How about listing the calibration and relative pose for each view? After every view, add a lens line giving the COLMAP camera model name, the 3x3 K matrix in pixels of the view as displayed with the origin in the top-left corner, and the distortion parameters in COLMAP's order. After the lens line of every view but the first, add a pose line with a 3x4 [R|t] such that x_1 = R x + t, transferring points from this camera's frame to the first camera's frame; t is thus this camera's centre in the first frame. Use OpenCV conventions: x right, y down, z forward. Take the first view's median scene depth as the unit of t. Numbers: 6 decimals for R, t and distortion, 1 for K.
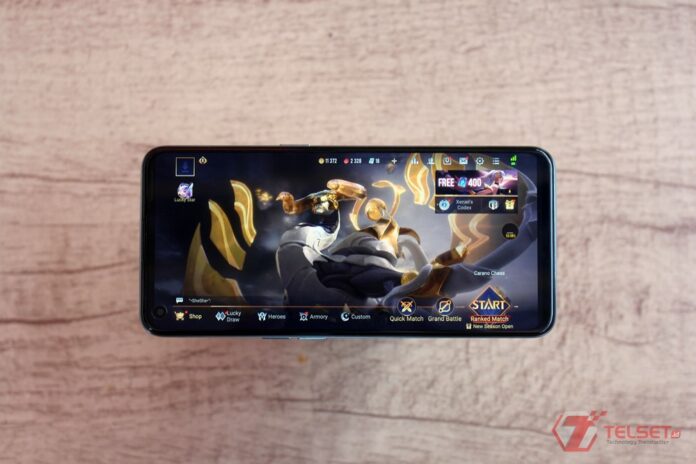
lens RADIAL K [[1239.9, 0, 347.6], [0, 1239.9, 230.5], [0, 0, 1]] dist [-0.038576, 0.000000]
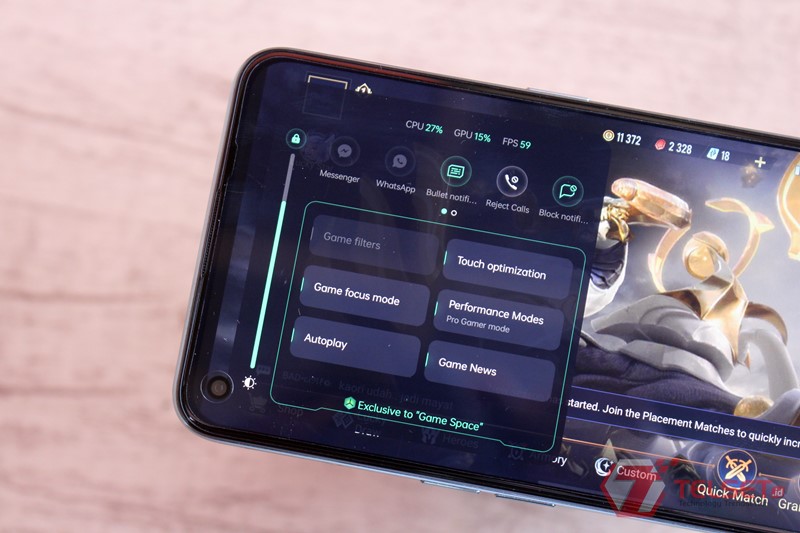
lens RADIAL K [[1955.1, 0, 398.6], [0, 1955.1, 269.0], [0, 0, 1]] dist [0.023346, 0.000000]
pose [[0.984086, 0.176637, -0.019350, -0.077108], [-0.177449, 0.982599, -0.054865, 0.049830], [0.009322, 0.057426, 0.998306, 0.252478]]
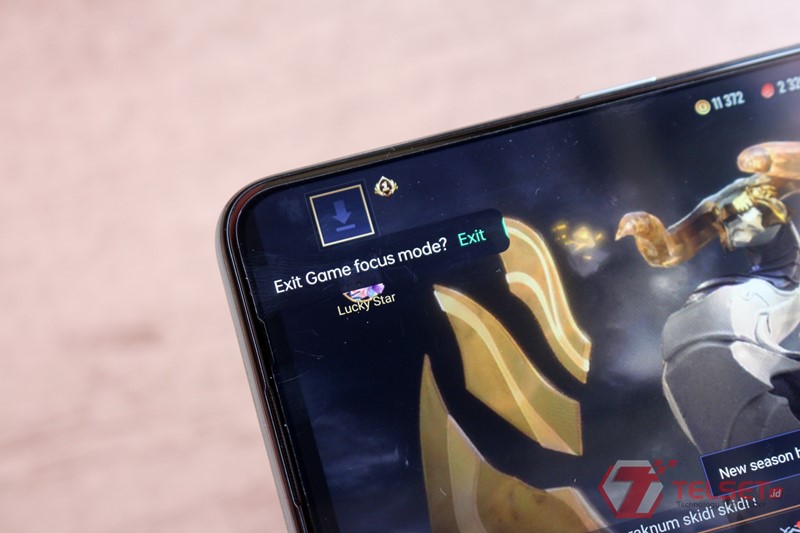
lens RADIAL K [[1955.1, 0, 399.1], [0, 1955.1, 265.4], [0, 0, 1]] dist [0.023346, 0.000000]
pose [[0.960737, -0.247634, 0.125148, -0.188806], [0.267722, 0.945816, -0.183731, 0.068257], [-0.072869, 0.210022, 0.974977, 0.462236]]
